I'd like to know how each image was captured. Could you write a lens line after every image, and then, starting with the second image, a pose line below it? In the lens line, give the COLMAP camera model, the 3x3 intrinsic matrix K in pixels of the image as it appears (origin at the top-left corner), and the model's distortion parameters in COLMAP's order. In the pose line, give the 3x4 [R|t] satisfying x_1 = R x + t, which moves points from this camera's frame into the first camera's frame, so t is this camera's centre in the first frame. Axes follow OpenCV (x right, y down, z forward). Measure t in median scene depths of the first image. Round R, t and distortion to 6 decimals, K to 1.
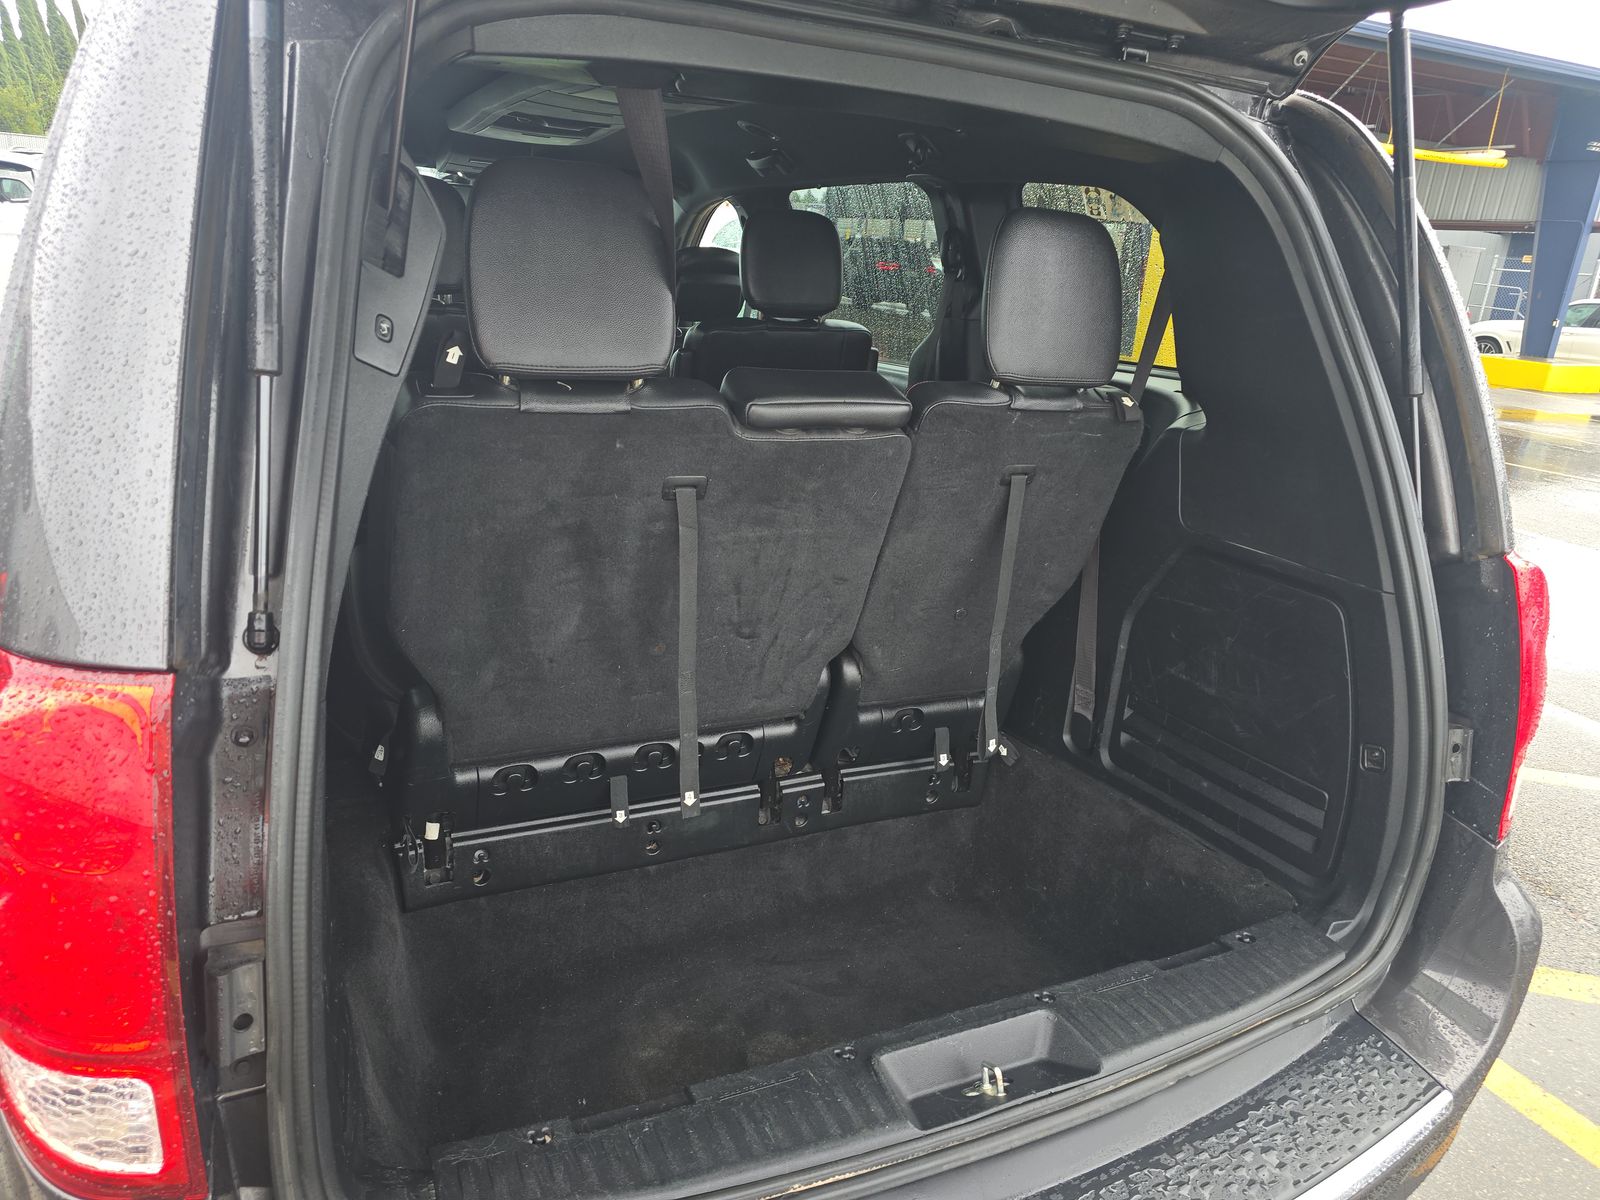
lens RADIAL K [[1079.1, 0, 803.9], [0, 1079.1, 601.3], [0, 0, 1]] dist [0.048824, -0.032497]
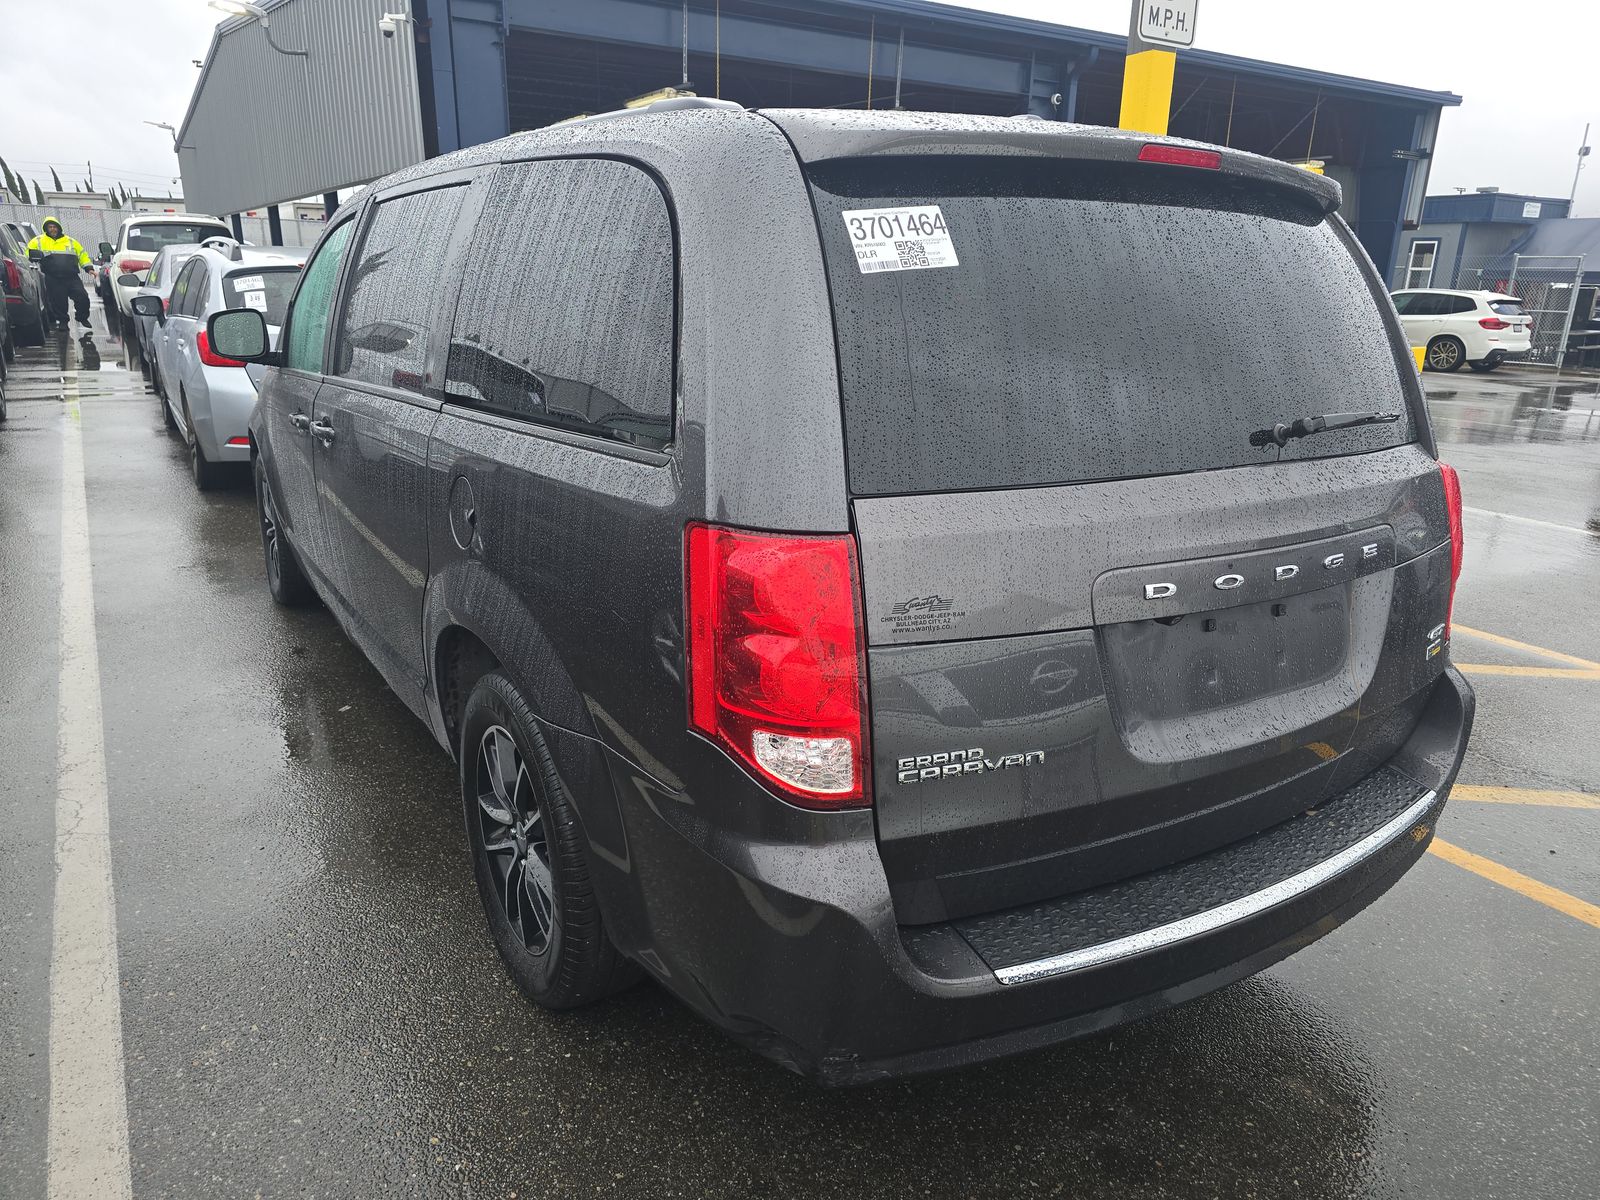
lens RADIAL K [[1079.1, 0, 803.9], [0, 1079.1, 601.3], [0, 0, 1]] dist [0.048824, -0.032497]
pose [[0.991323, -0.078584, 0.105372, -0.459162], [0.080580, 0.996638, -0.014812, 0.110100], [-0.103854, 0.023174, 0.994323, -0.492025]]
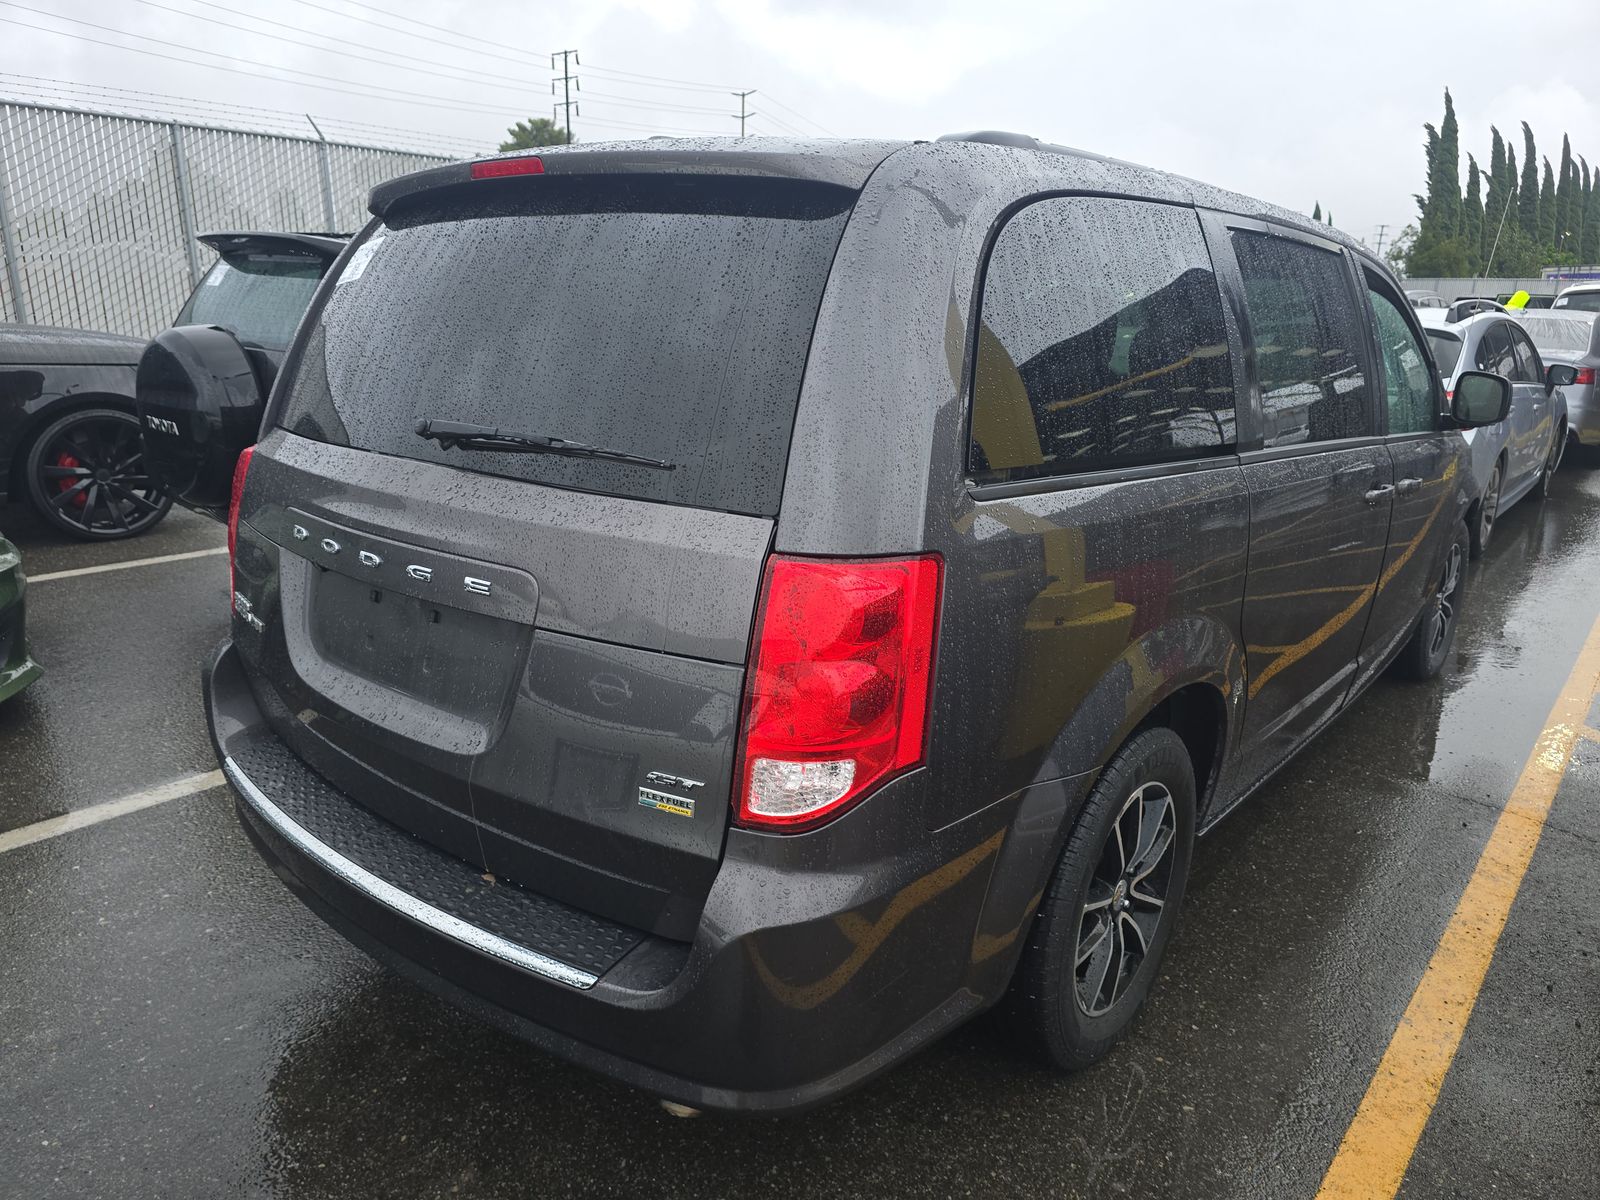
lens RADIAL K [[1106.0, 0, 802.5], [0, 1106.0, 580.1], [0, 0, 1]] dist [0.039713, -0.035463]
pose [[0.412751, 0.158431, -0.896960, 1.574486], [-0.280263, 0.959071, 0.040434, -0.066277], [0.866654, 0.234695, 0.440260, 0.541987]]
